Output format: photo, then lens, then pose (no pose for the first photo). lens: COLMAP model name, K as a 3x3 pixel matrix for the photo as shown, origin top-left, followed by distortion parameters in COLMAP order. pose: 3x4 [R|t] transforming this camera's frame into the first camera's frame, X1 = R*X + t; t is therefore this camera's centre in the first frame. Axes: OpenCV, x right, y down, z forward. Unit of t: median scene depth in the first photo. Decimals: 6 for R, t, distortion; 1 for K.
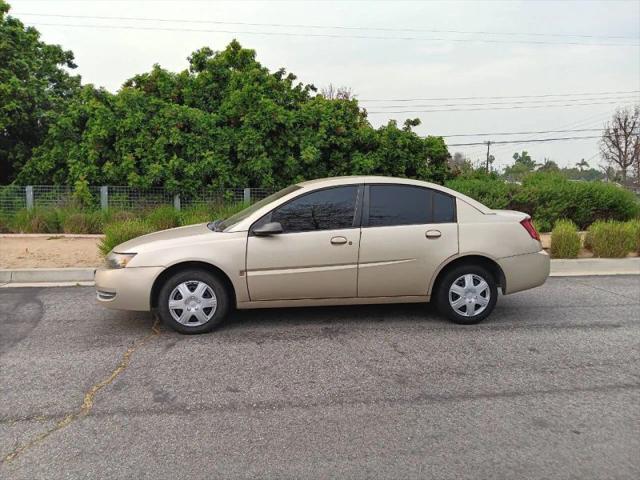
lens RADIAL K [[505.4, 0, 321.3], [0, 505.4, 236.0], [0, 0, 1]] dist [0.021345, -0.055678]
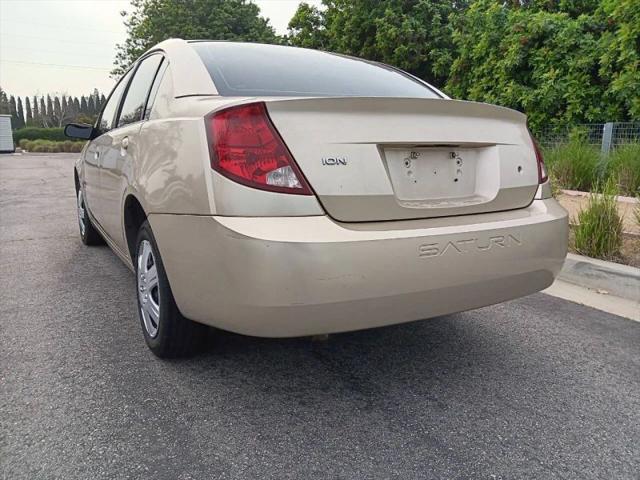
lens RADIAL K [[505.4, 0, 321.3], [0, 505.4, 236.0], [0, 0, 1]] dist [0.021345, -0.055678]
pose [[0.377029, 0.167887, -0.910859, 0.331149], [-0.107319, 0.984729, 0.137080, -0.001740], [0.919963, 0.046069, 0.389289, 0.429529]]
